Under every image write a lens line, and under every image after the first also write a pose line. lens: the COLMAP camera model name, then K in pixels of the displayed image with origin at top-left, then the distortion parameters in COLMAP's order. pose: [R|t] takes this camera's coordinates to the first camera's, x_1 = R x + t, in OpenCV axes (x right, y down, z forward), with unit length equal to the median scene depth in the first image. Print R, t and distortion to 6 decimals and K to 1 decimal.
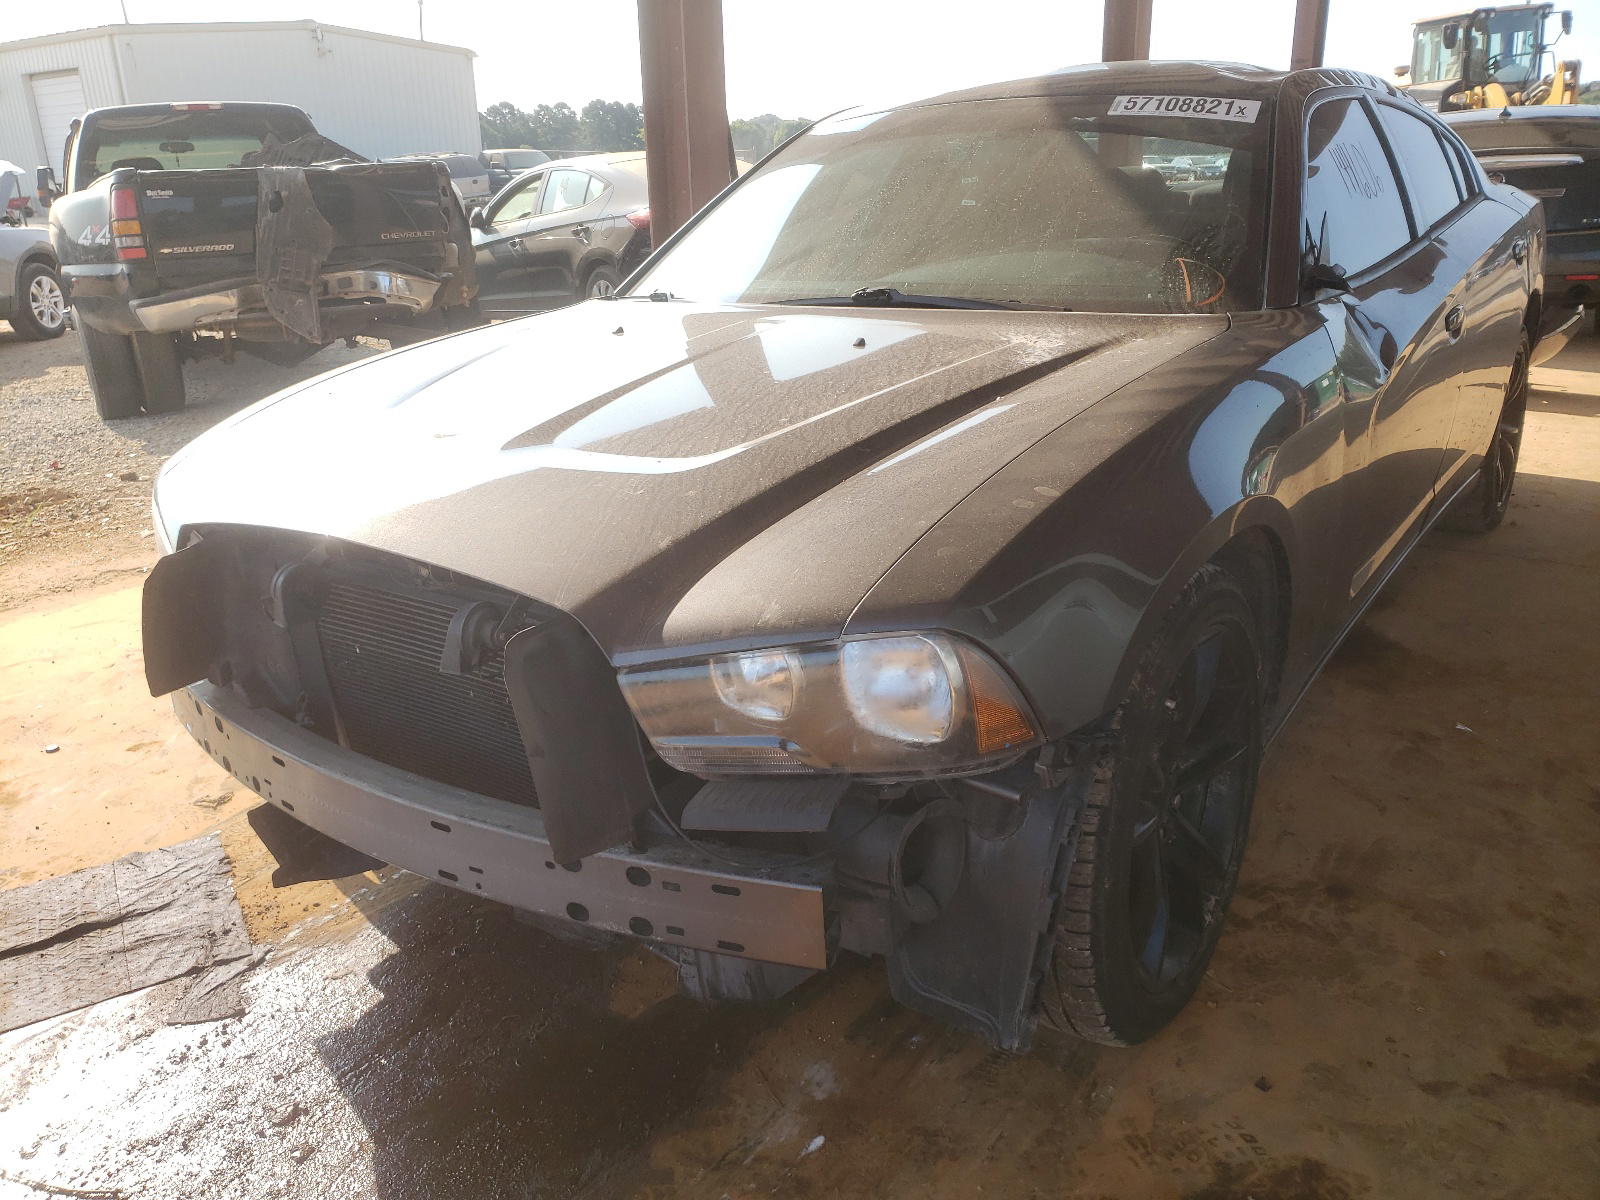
lens RADIAL K [[1330.7, 0, 800.0], [0, 1330.7, 600.0], [0, 0, 1]] dist [0.009305, -0.000023]
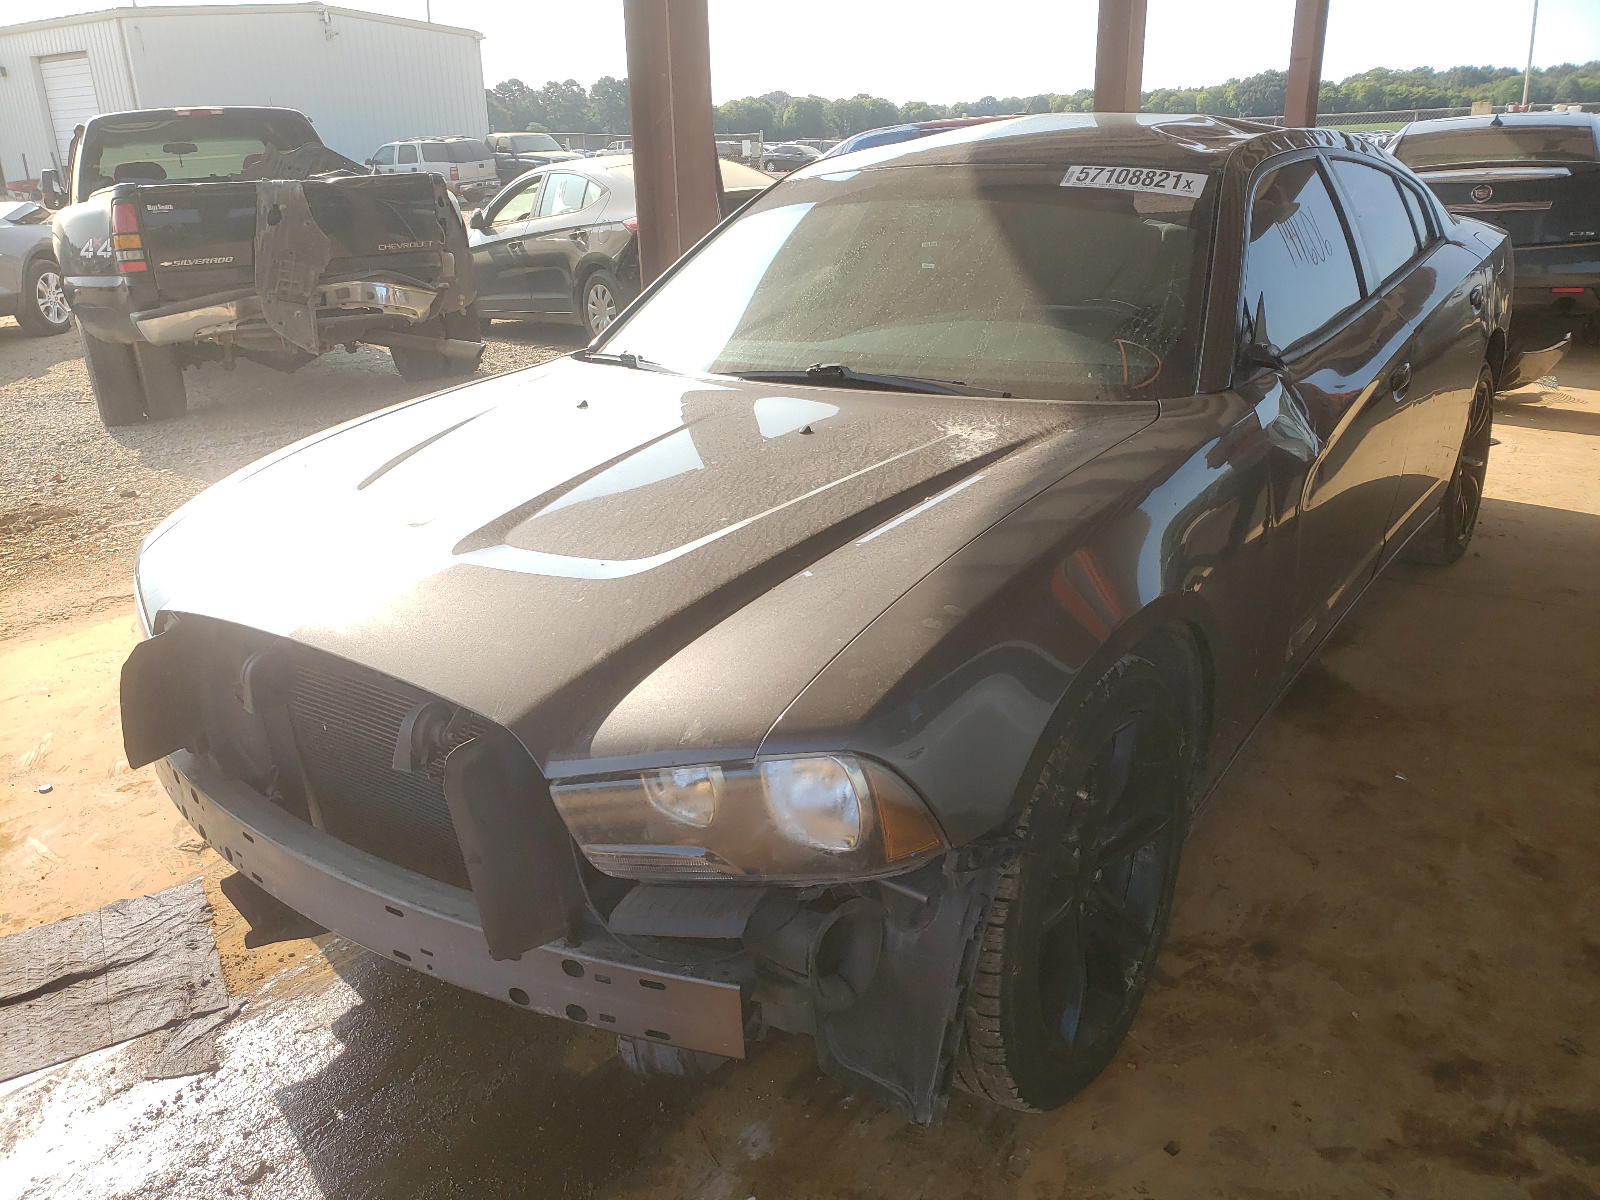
lens RADIAL K [[1330.7, 0, 800.1], [0, 1330.7, 595.9], [0, 0, 1]] dist [0.003453, 0.008309]
pose [[0.999970, 0.004317, -0.006397, 0.047379], [-0.004230, 0.999899, 0.013585, -0.075741], [0.006455, -0.013558, 0.999887, -0.048095]]
